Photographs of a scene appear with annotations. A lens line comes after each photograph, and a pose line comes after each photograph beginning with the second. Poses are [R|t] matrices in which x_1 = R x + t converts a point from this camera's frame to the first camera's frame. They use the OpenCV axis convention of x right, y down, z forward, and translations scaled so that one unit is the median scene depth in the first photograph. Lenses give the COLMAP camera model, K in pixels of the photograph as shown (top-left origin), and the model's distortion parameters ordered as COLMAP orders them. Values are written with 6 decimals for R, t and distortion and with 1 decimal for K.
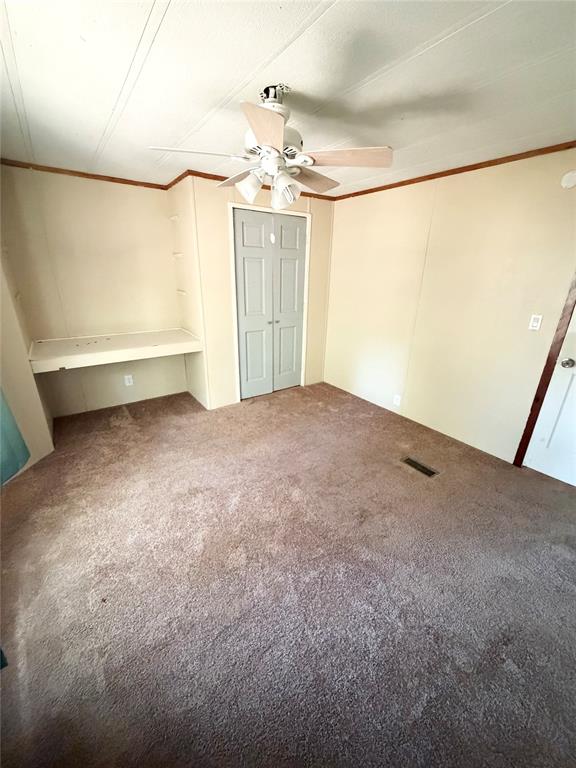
lens RADIAL K [[310.2, 0, 285.9], [0, 310.2, 383.8], [0, 0, 1]] dist [-0.004566, 0.001598]
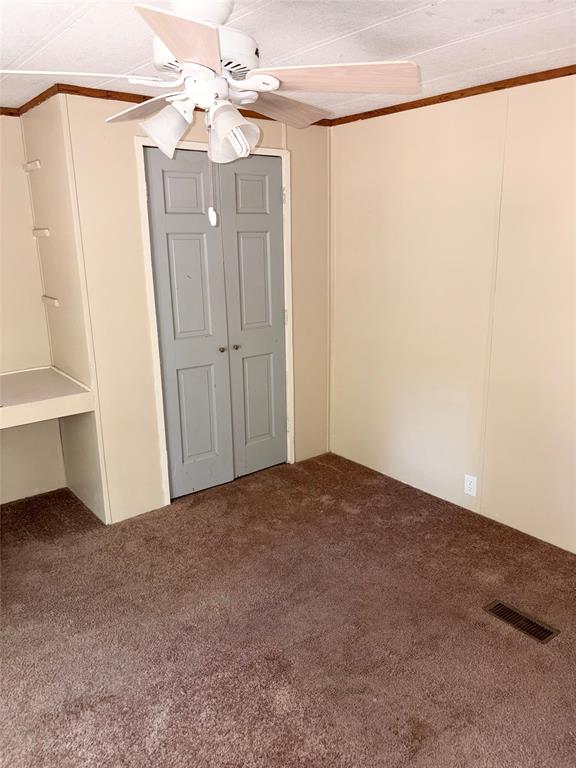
lens RADIAL K [[590.7, 0, 289.3], [0, 590.7, 389.3], [0, 0, 1]] dist [0.037304, -0.032528]
pose [[0.997875, -0.046083, 0.046072, 0.017095], [0.050295, 0.994218, -0.094877, -0.036631], [-0.041433, 0.096993, 0.994422, -0.005042]]
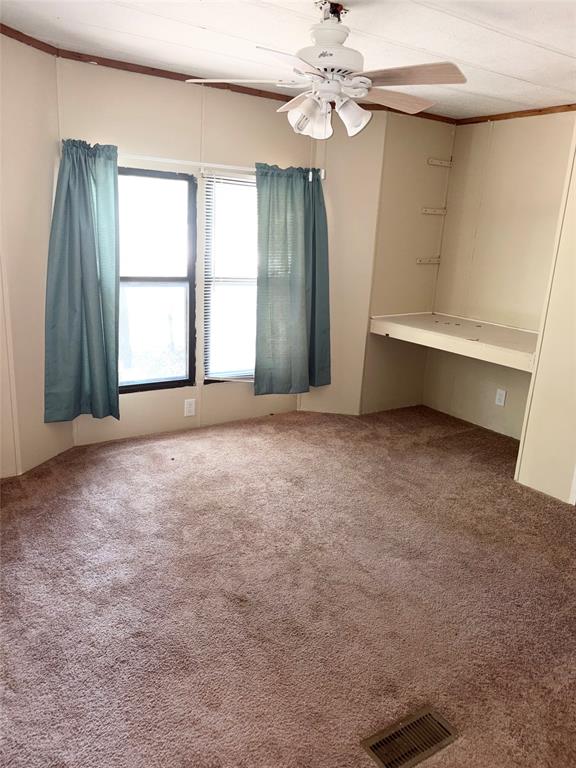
lens RADIAL K [[590.7, 0, 286.2], [0, 590.7, 381.4], [0, 0, 1]] dist [0.037304, -0.032528]
pose [[-0.022216, 0.241030, -0.970263, 0.920927], [-0.397565, 0.888337, 0.229781, -0.190910], [0.917305, 0.390848, 0.076090, 0.584840]]
